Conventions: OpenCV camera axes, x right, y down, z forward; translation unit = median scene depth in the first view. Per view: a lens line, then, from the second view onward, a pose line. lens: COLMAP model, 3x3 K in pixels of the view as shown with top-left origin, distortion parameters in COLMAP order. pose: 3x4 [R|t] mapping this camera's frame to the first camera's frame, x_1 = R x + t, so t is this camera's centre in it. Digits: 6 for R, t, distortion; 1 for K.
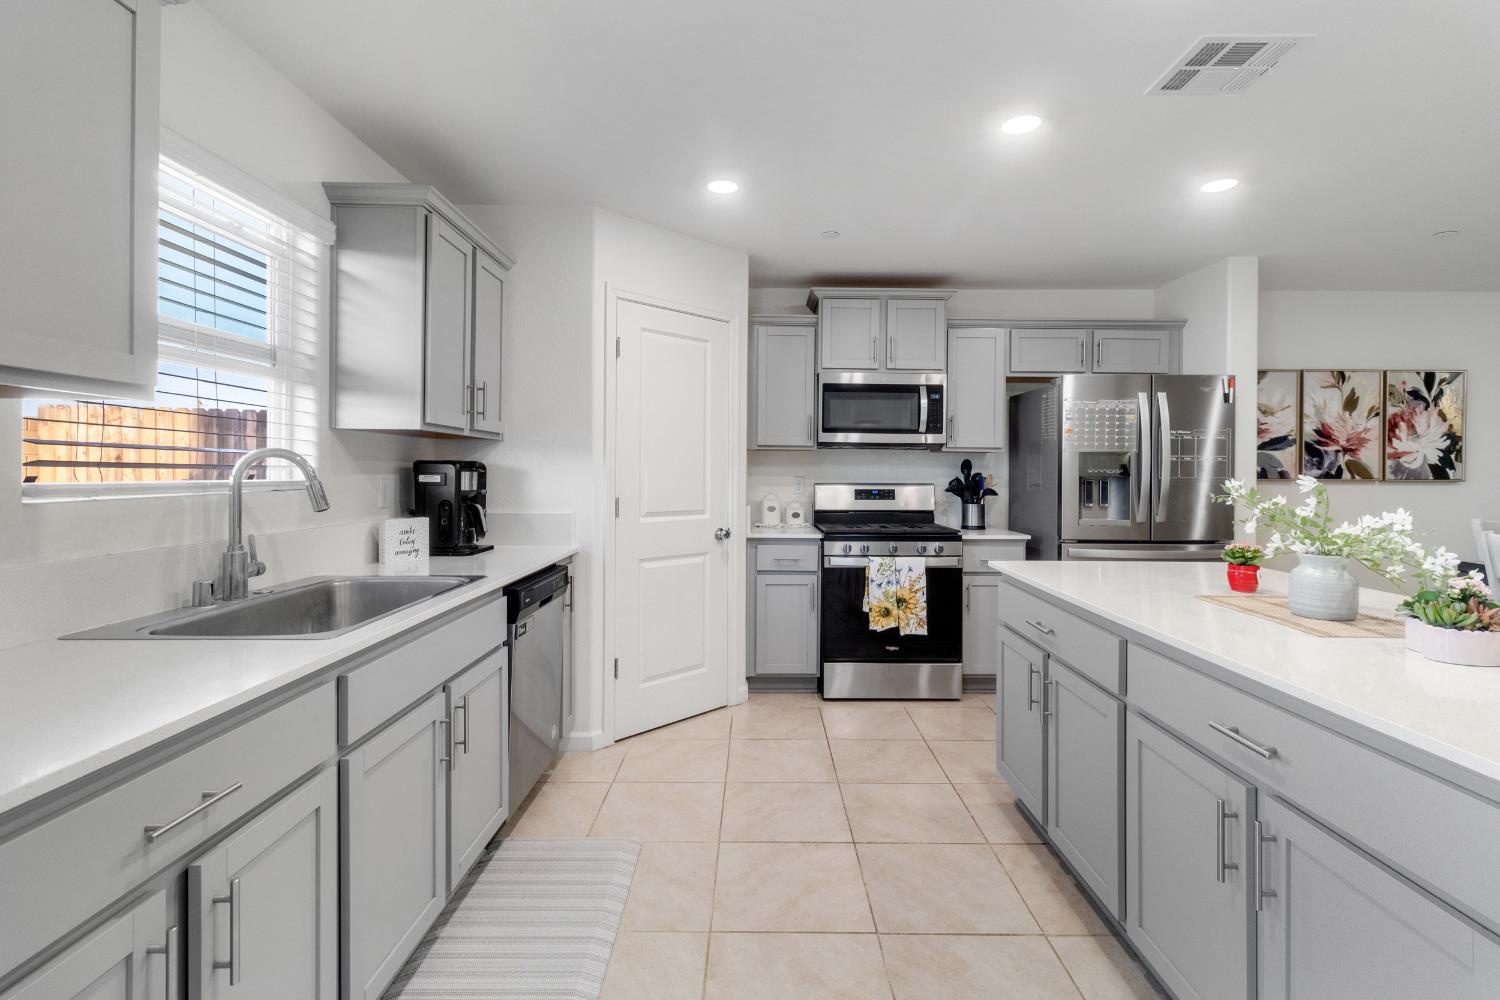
lens RADIAL K [[694.4, 0, 755.8], [0, 694.4, 472.2], [0, 0, 1]] dist [0.003940, 0.000292]
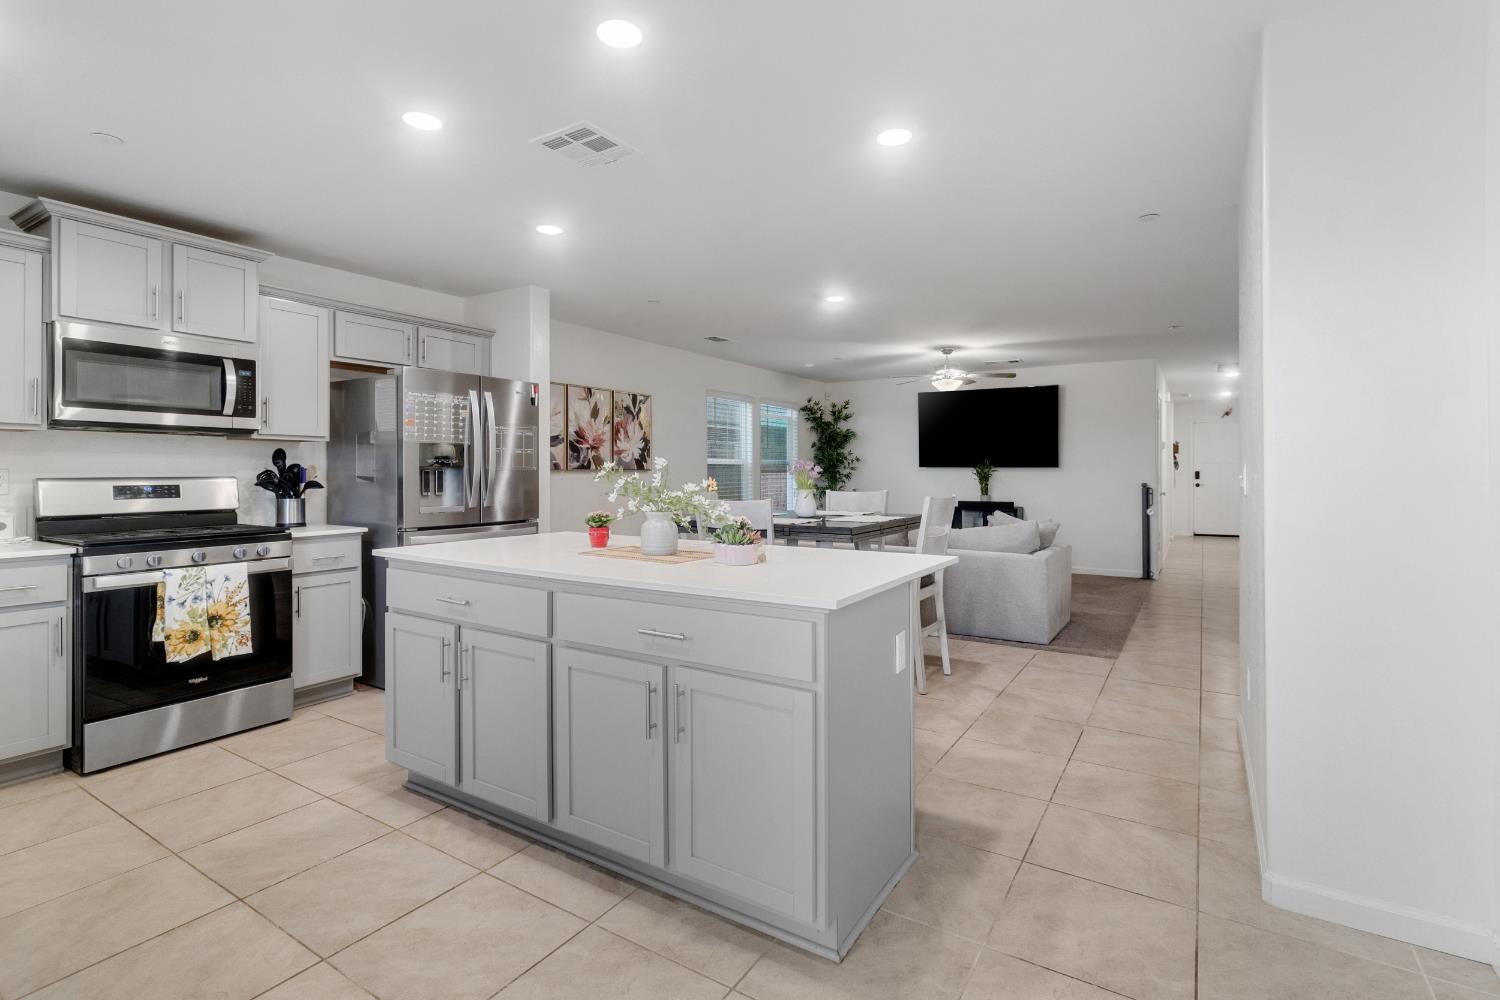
lens RADIAL K [[705.3, 0, 756.9], [0, 705.3, 469.5], [0, 0, 1]] dist [0.005022, 0.000649]
pose [[0.535744, -0.004525, 0.844369, -0.132839], [0.006428, 0.999979, 0.001280, 0.010879], [-0.844356, 0.004742, 0.535761, 0.010421]]
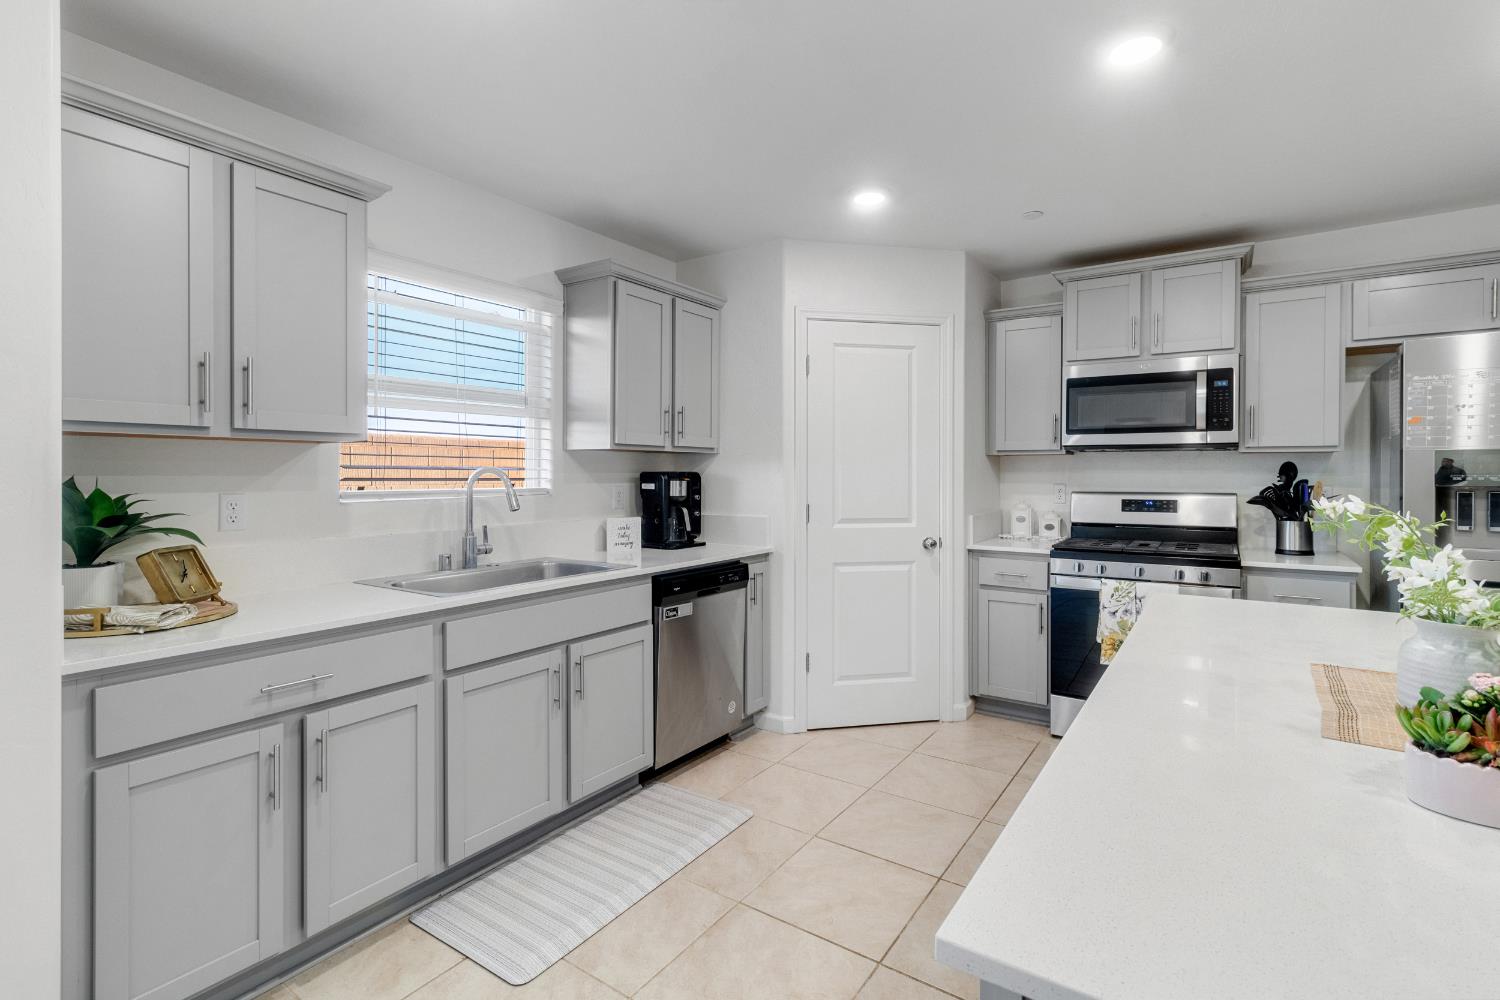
lens RADIAL K [[694.7, 0, 755.6], [0, 694.7, 475.5], [0, 0, 1]] dist [0.003400, 0.000132]
pose [[0.828171, -0.003339, -0.560465, 0.255662], [0.004182, 0.999991, 0.000222, -0.006545], [0.560459, -0.002528, 0.828178, 0.046319]]
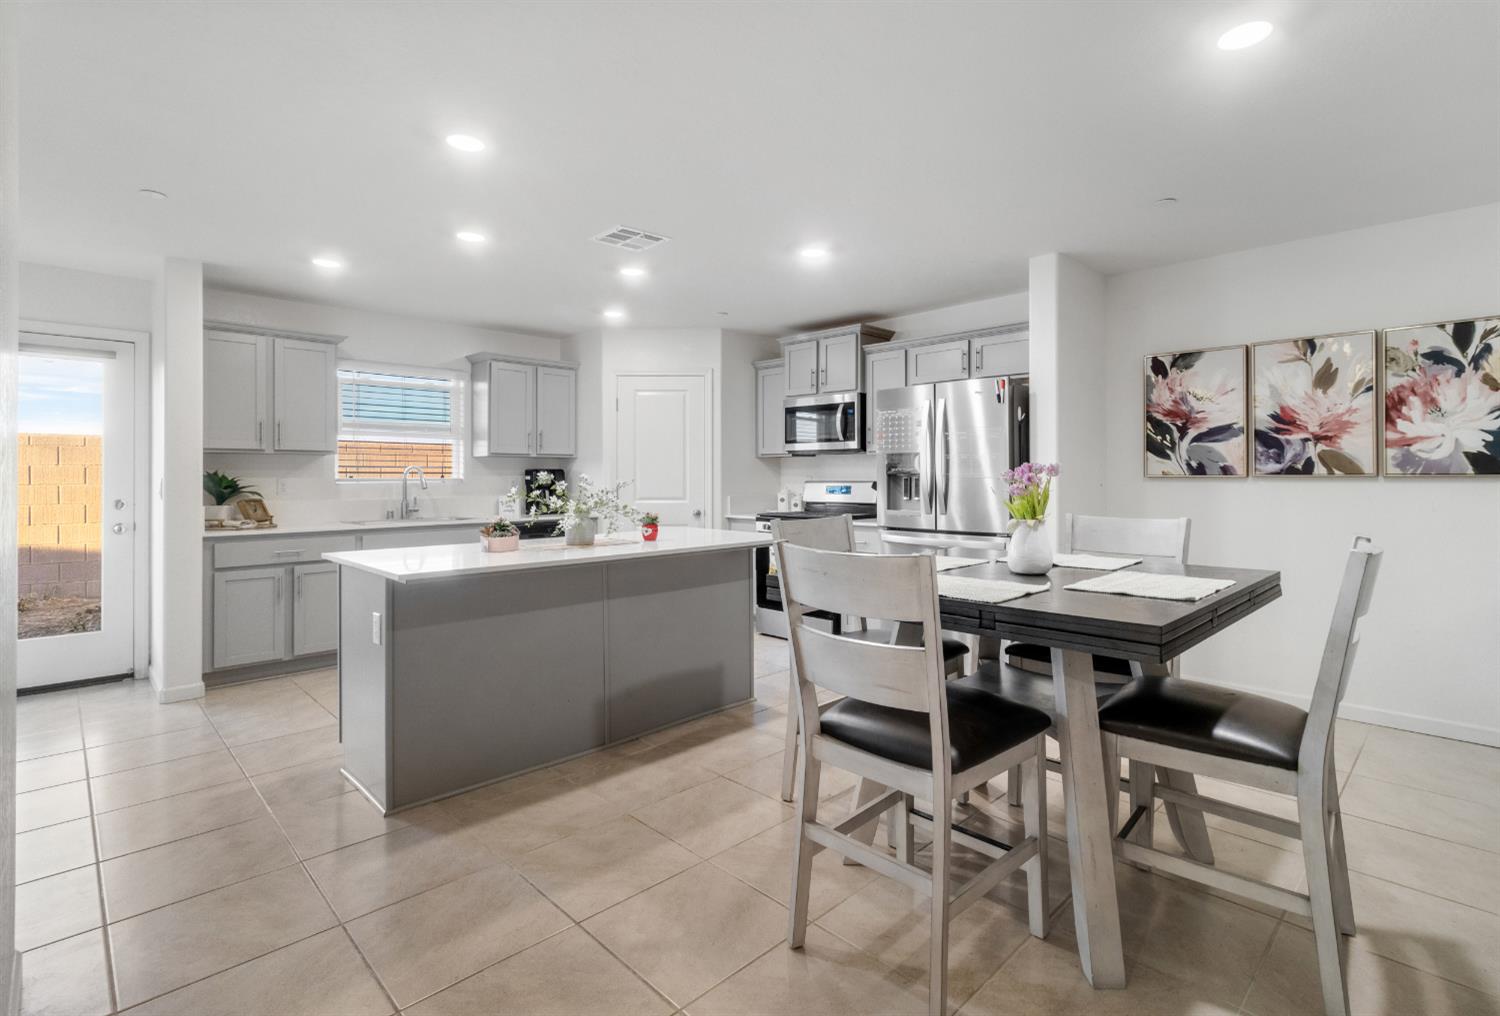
lens RADIAL K [[708.7, 0, 775.4], [0, 708.7, 474.1], [0, 0, 1]] dist [0.001159, 0.000464]
pose [[0.710974, -0.009115, -0.703159, 1.031075], [0.006507, 0.999958, -0.006383, 0.010818], [0.703188, -0.000038, 0.711004, -0.003911]]
